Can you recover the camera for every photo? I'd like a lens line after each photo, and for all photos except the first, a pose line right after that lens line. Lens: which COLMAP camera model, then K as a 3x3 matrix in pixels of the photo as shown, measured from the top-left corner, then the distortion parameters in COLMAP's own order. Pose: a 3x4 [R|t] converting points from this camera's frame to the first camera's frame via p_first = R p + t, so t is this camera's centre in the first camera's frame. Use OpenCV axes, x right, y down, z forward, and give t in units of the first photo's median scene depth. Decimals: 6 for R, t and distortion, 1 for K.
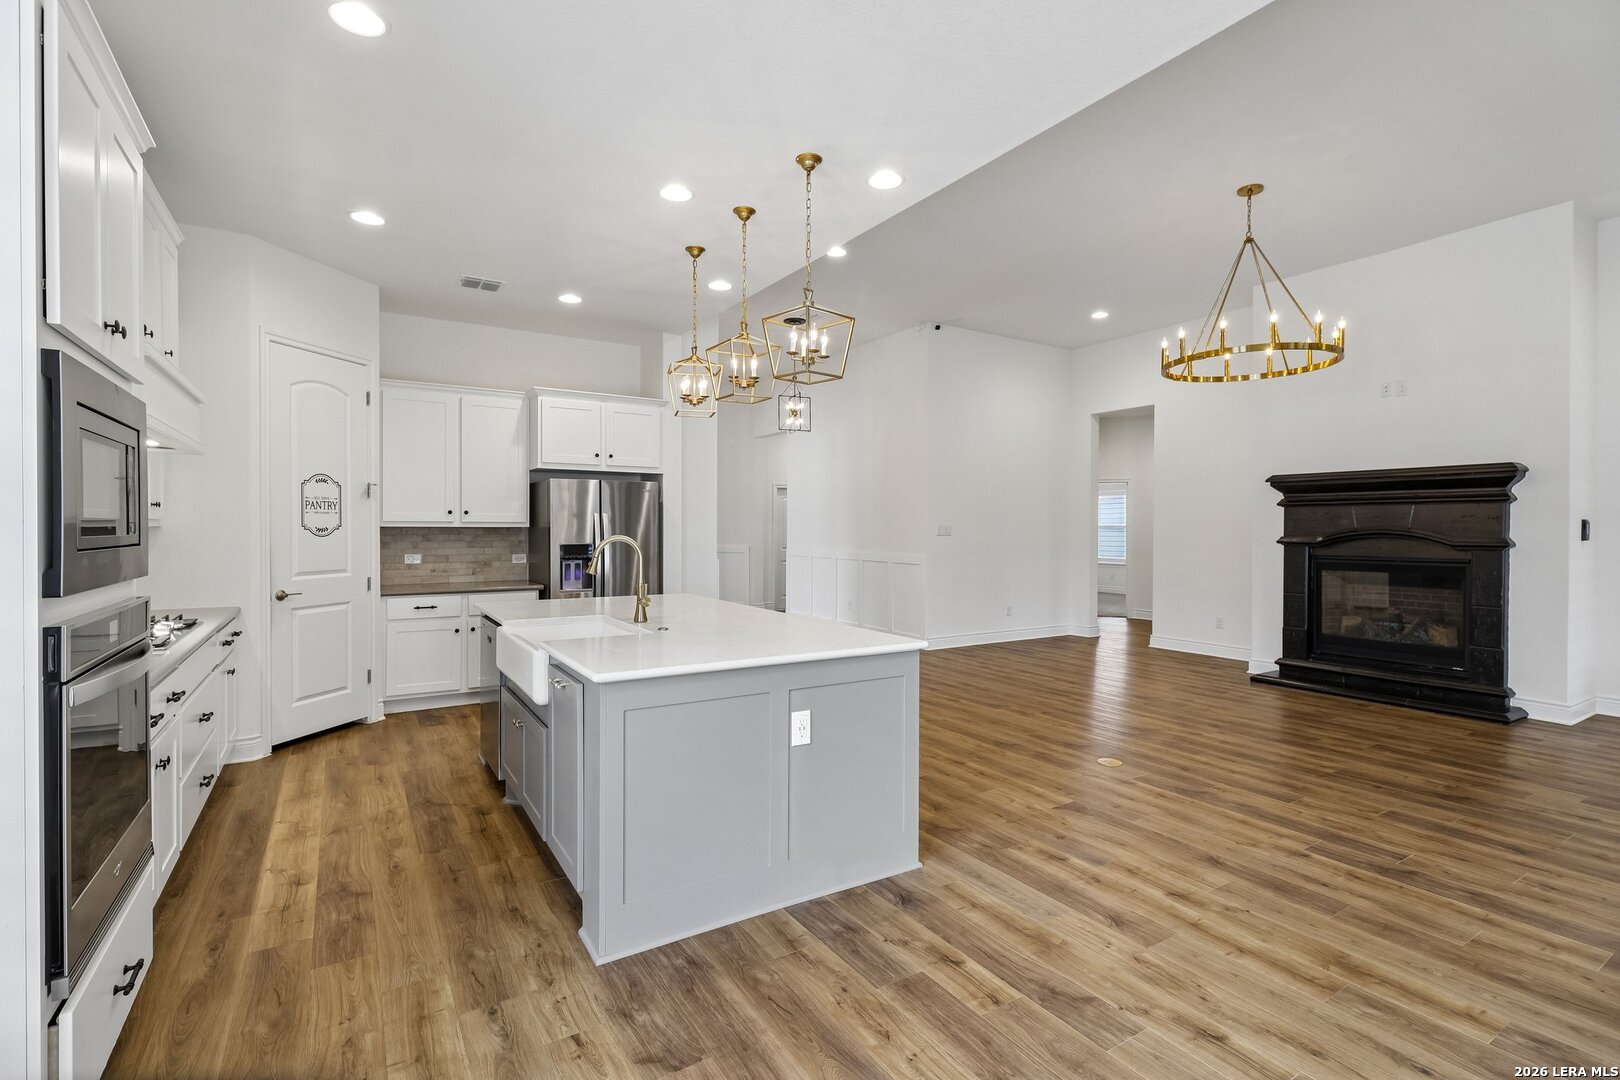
lens RADIAL K [[753.3, 0, 811.1], [0, 753.3, 534.1], [0, 0, 1]] dist [0.004653, -0.001147]
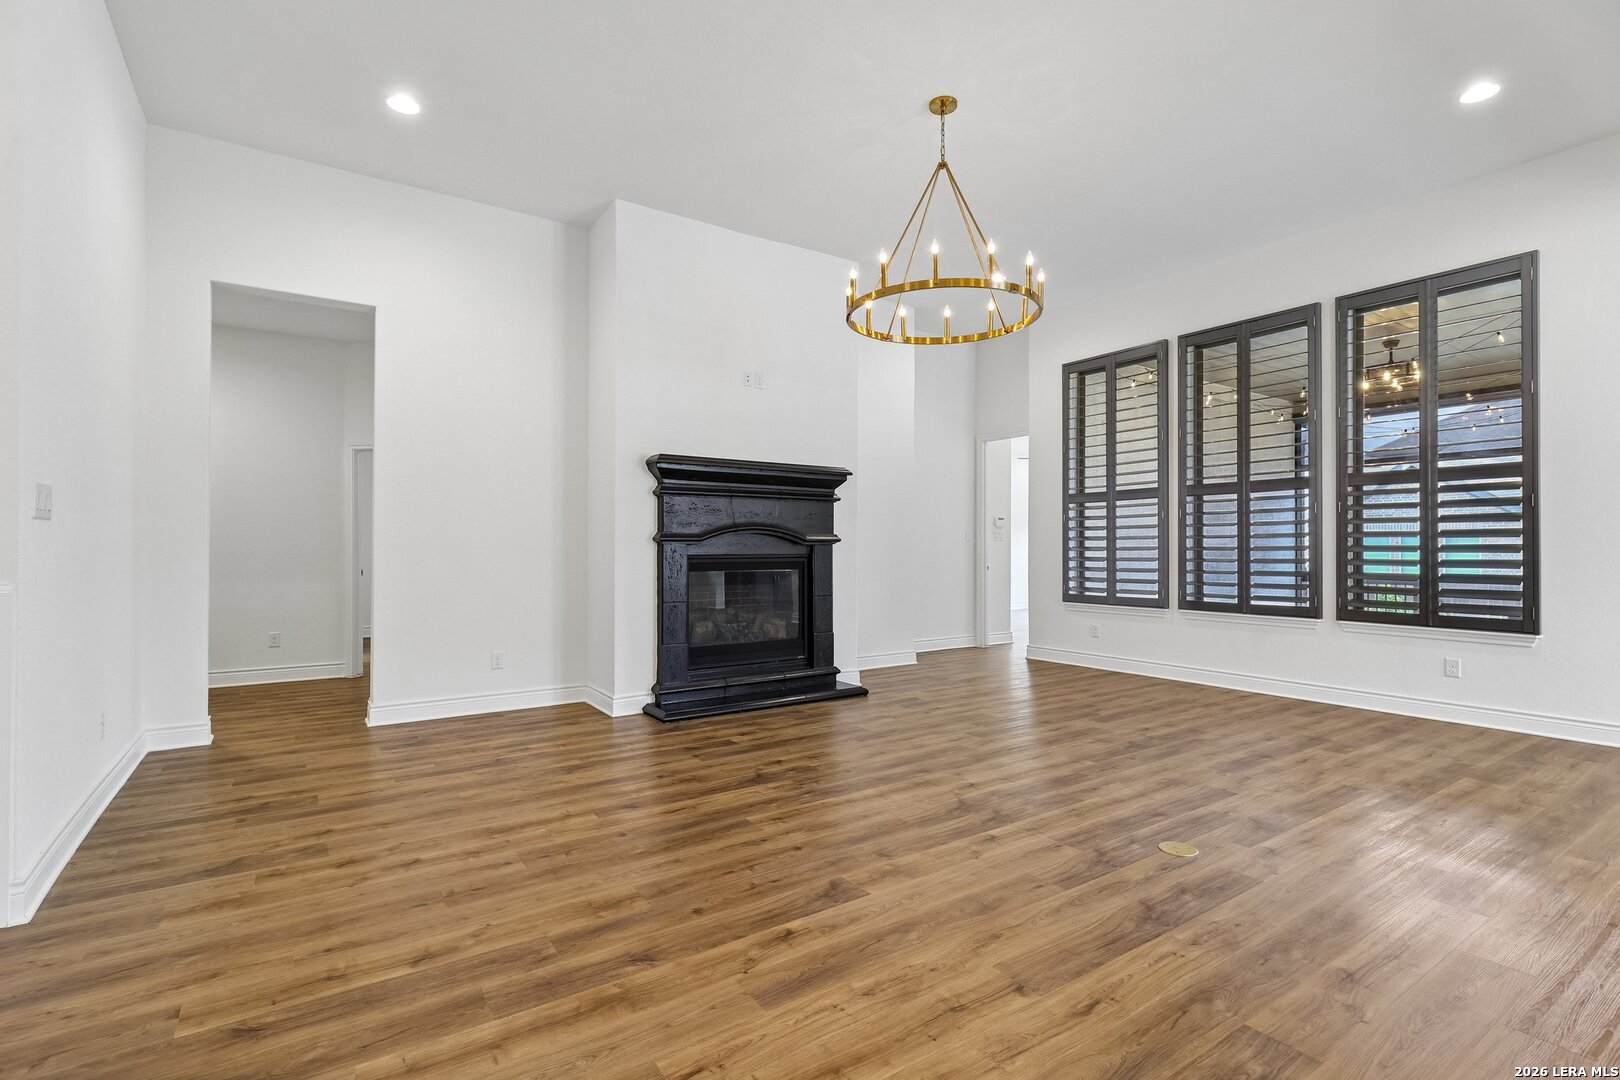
lens RADIAL K [[753.3, 0, 813.3], [0, 753.3, 544.2], [0, 0, 1]] dist [0.004653, -0.001147]
pose [[-0.039777, 0.004817, 0.999197, -0.238601], [0.011733, 0.999922, -0.004353, 0.028773], [-0.999140, 0.011550, -0.039830, 1.229654]]
